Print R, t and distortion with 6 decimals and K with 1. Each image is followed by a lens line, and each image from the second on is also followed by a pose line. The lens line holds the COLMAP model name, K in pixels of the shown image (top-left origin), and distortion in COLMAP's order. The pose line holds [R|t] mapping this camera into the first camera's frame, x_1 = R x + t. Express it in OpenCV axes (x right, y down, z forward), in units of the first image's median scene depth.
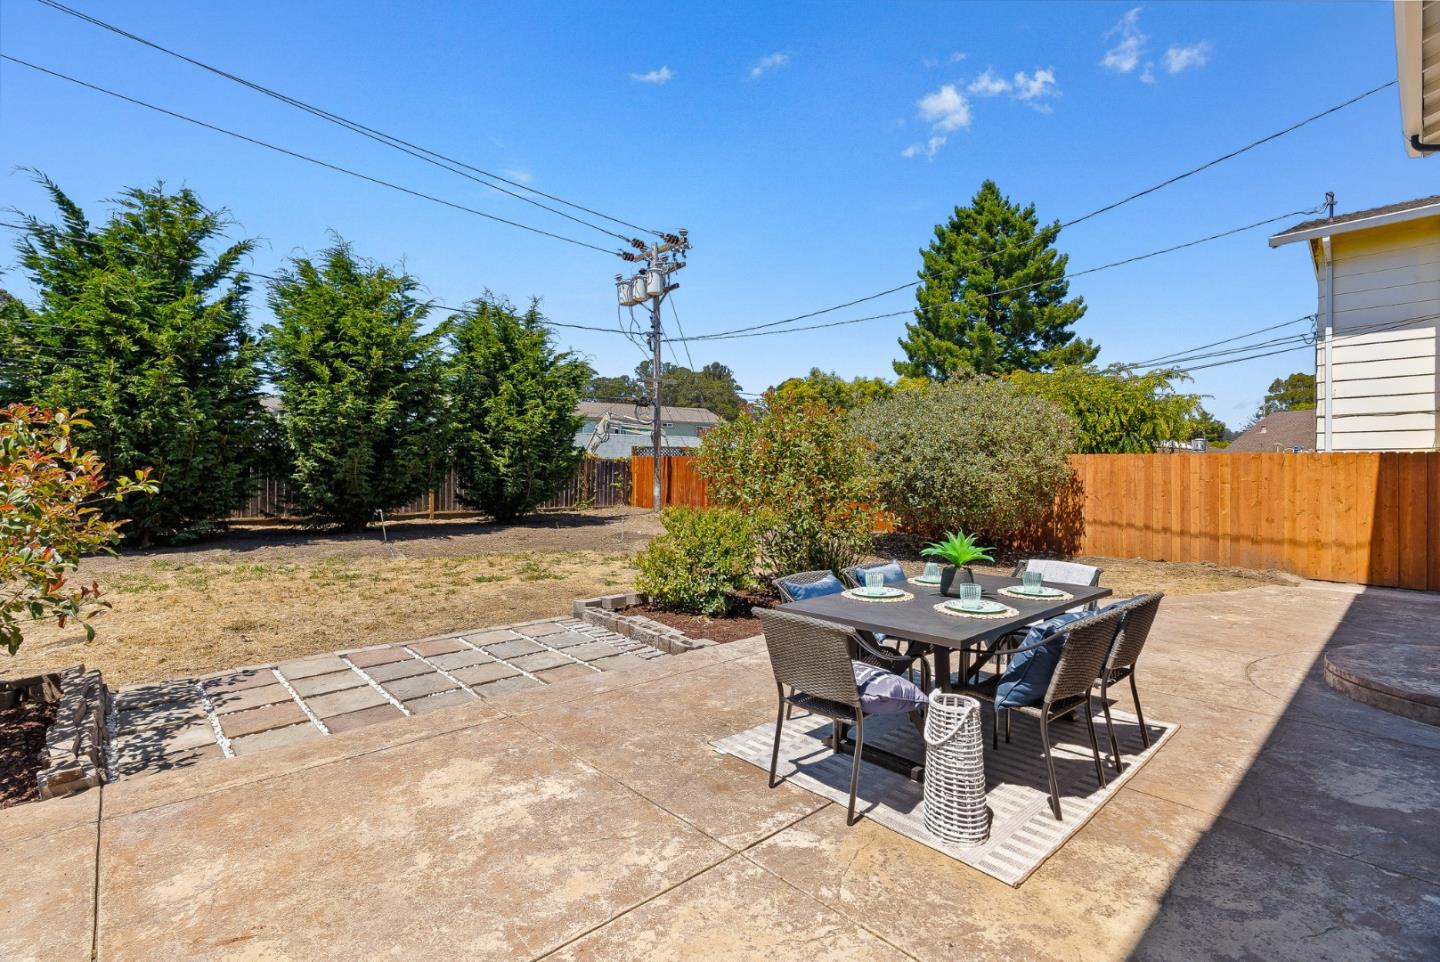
lens RADIAL K [[649.3, 0, 706.3], [0, 649.3, 470.7], [0, 0, 1]] dist [-0.010057, 0.005013]
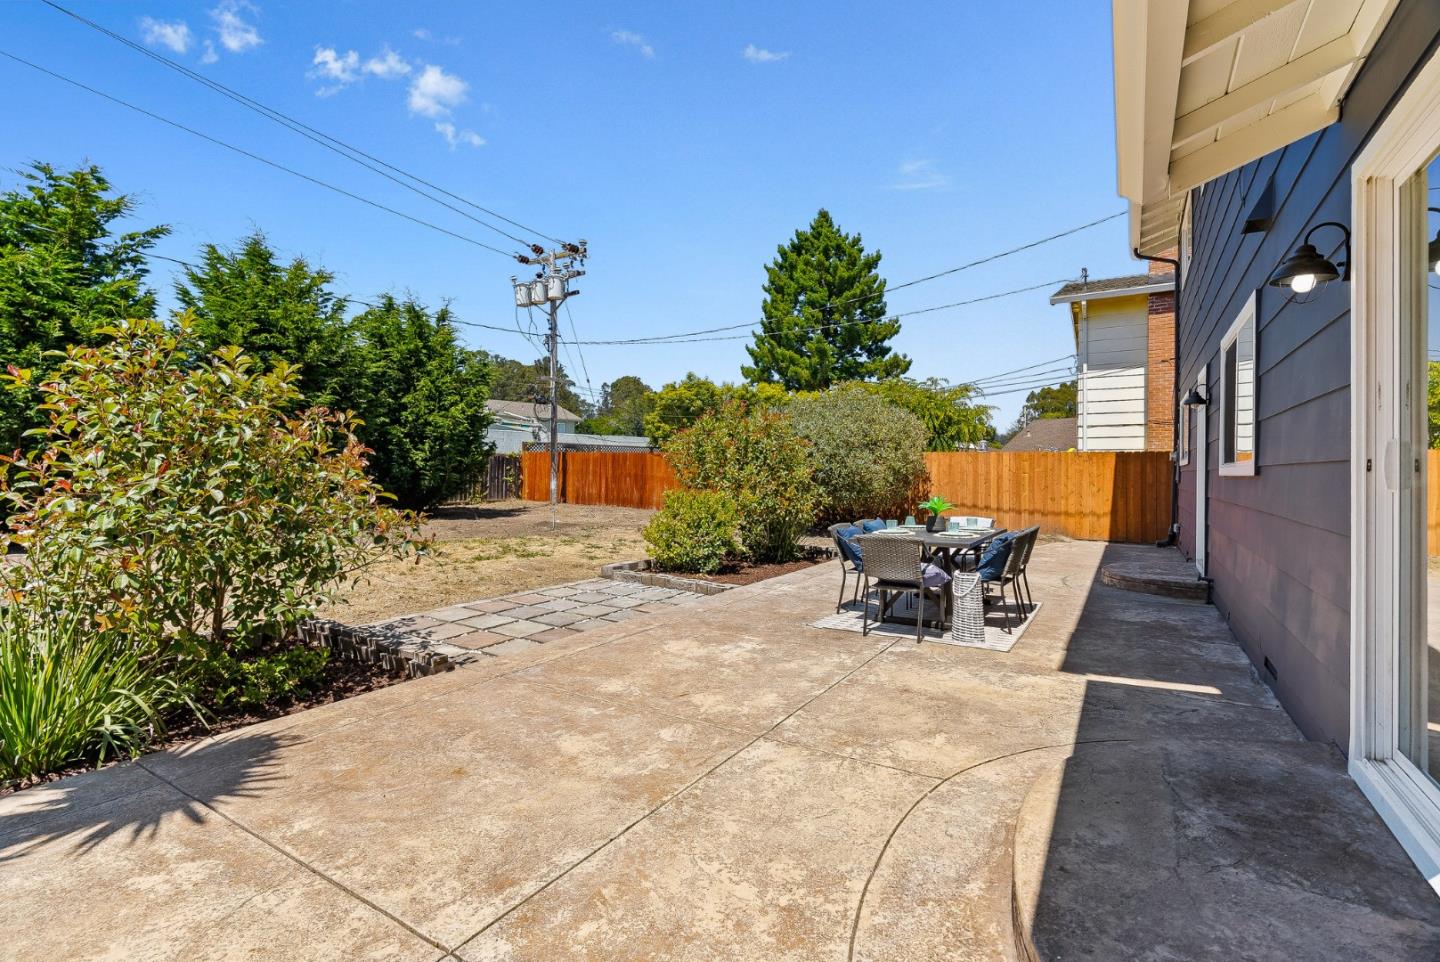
lens RADIAL K [[649.3, 0, 707.8], [0, 649.3, 467.6], [0, 0, 1]] dist [-0.010057, 0.005013]
pose [[0.966006, 0.000064, 0.258520, -0.124771], [-0.000122, 1.000000, 0.000209, 0.004129], [-0.258520, -0.000234, 0.966006, -0.097966]]
